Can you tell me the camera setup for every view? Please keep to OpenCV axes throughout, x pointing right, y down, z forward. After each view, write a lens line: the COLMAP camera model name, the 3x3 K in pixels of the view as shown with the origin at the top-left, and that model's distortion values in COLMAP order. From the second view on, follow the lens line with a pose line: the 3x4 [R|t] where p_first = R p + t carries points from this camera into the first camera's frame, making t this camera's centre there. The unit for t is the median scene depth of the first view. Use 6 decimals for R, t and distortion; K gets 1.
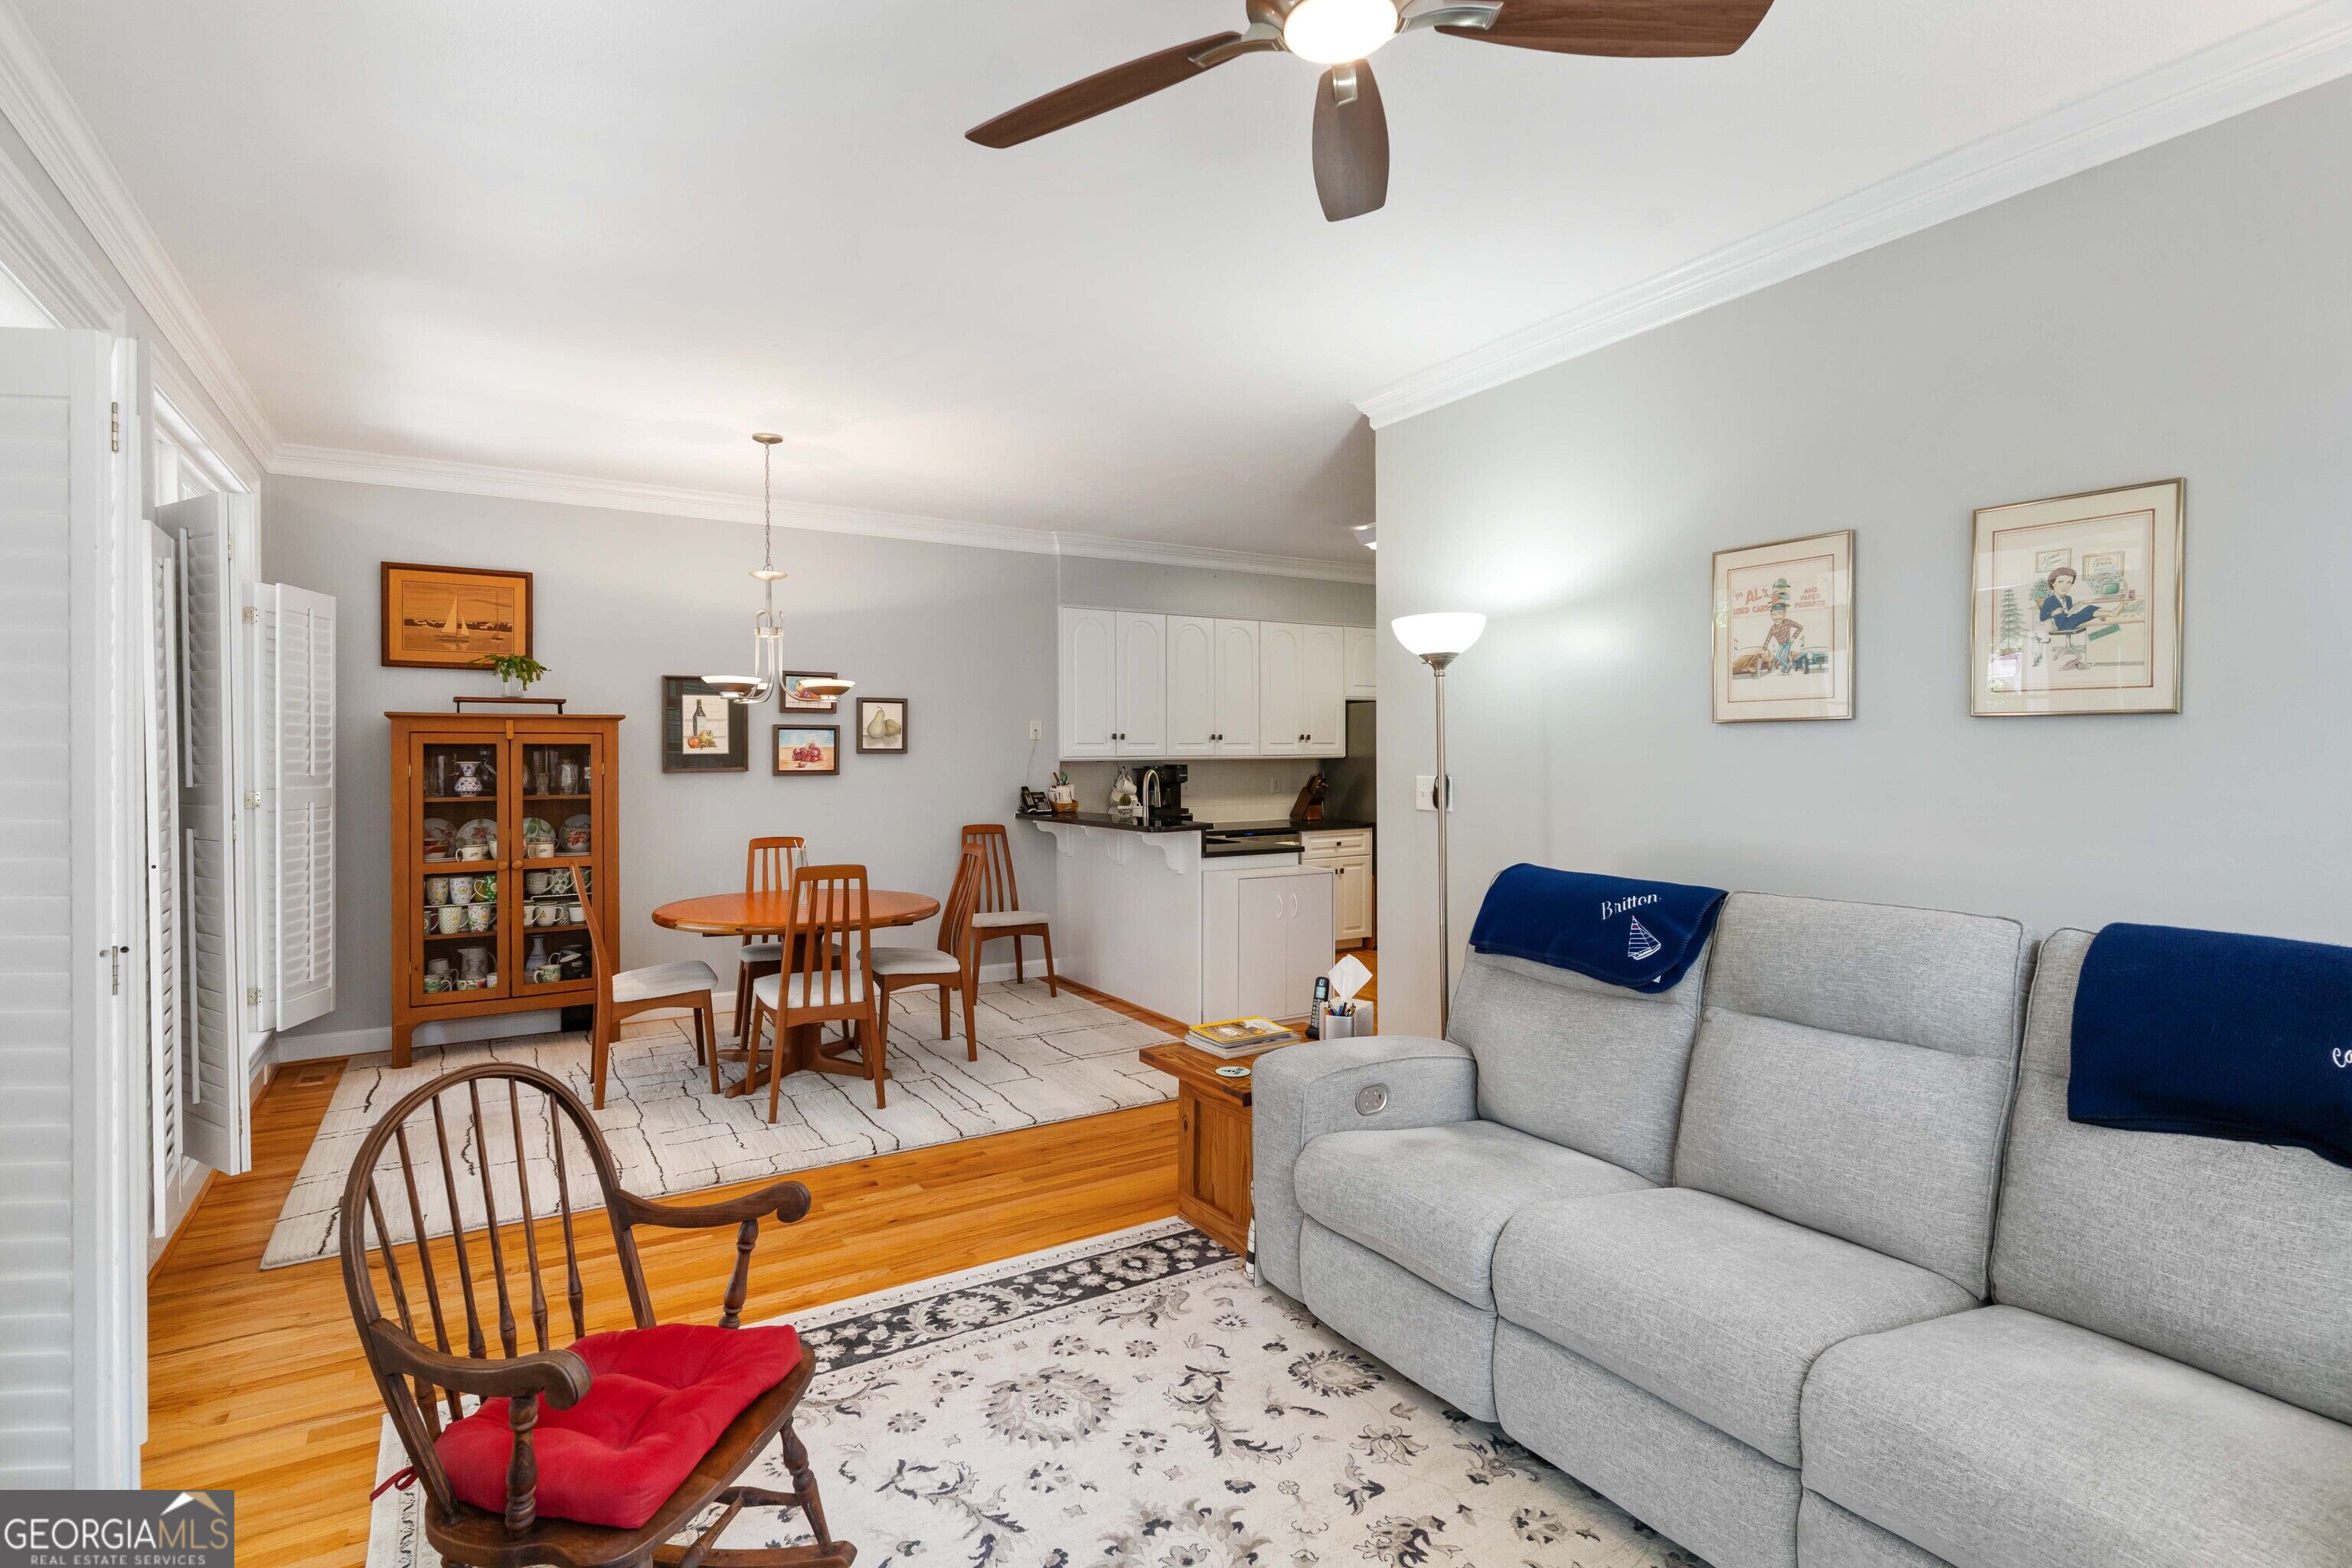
lens RADIAL K [[1140.5, 0, 1166.3], [0, 1140.5, 720.3], [0, 0, 1]] dist [-0.000423, 0.001215]
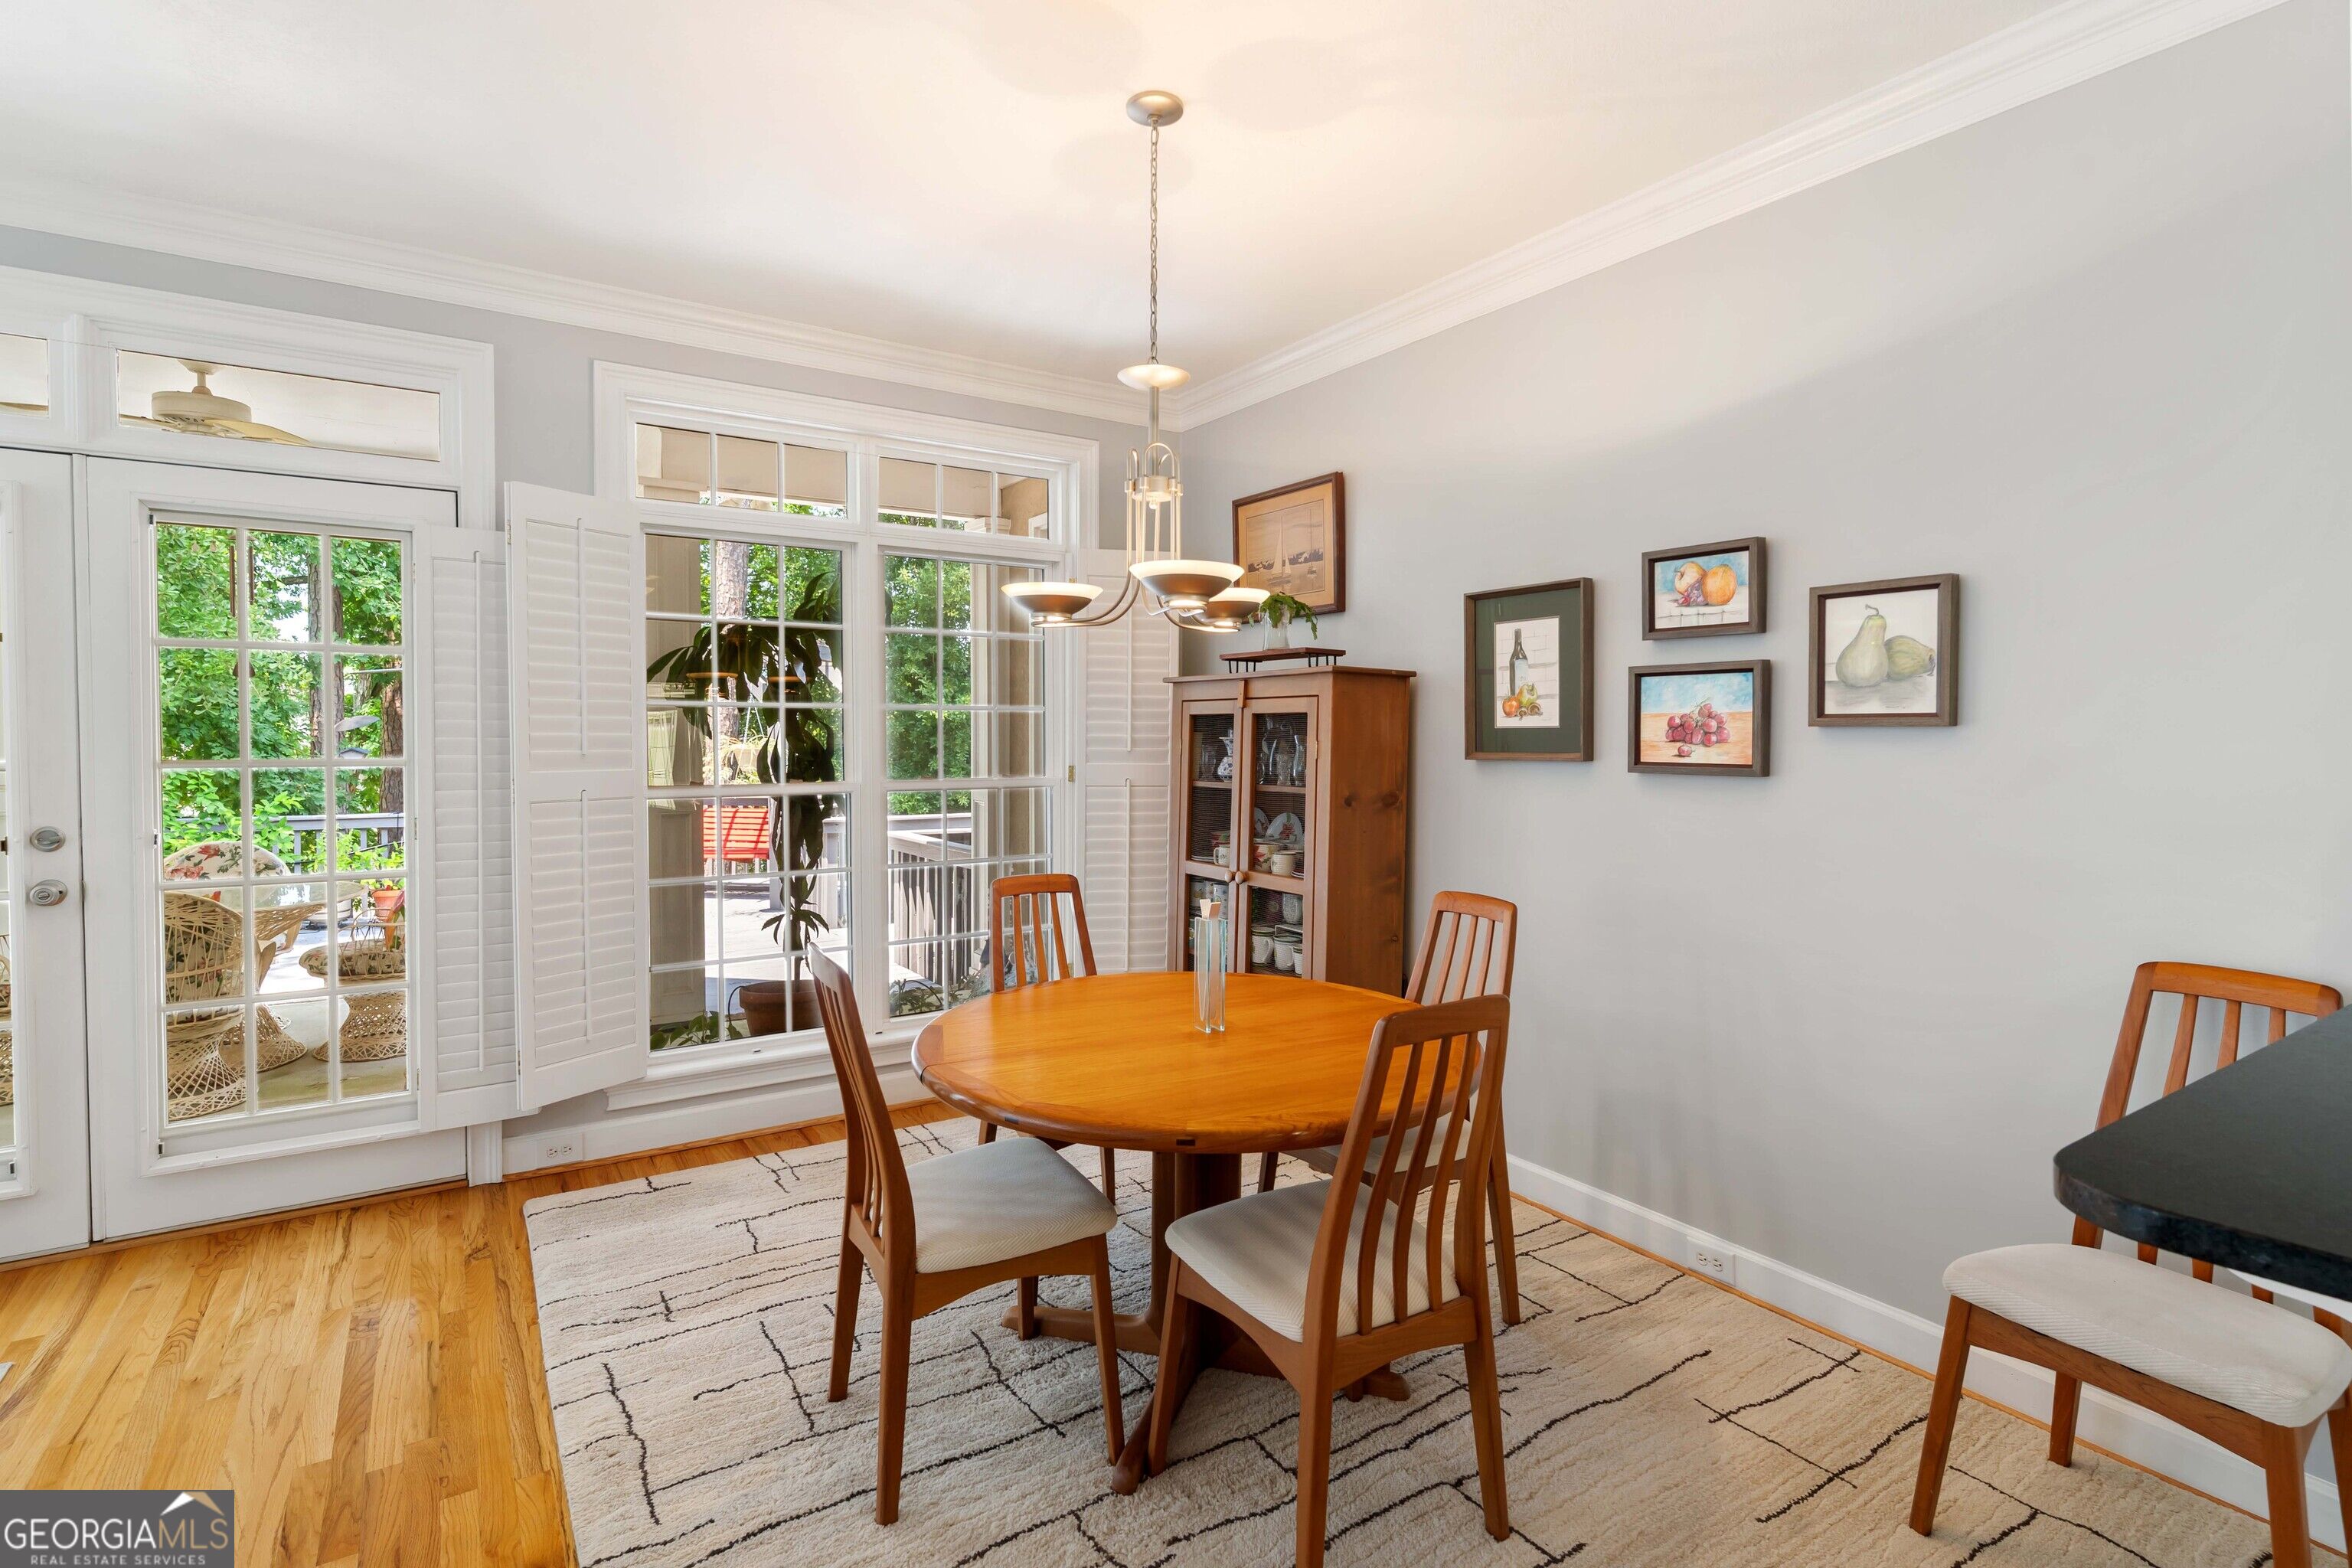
lens RADIAL K [[1152.4, 0, 1172.0], [0, 1152.4, 740.5], [0, 0, 1]] dist [0.000494, 0.000323]
pose [[0.018921, 0.006842, -0.999798, 0.142462], [0.023914, 0.999687, 0.007294, 0.026659], [0.999535, -0.024047, 0.018752, 0.795795]]
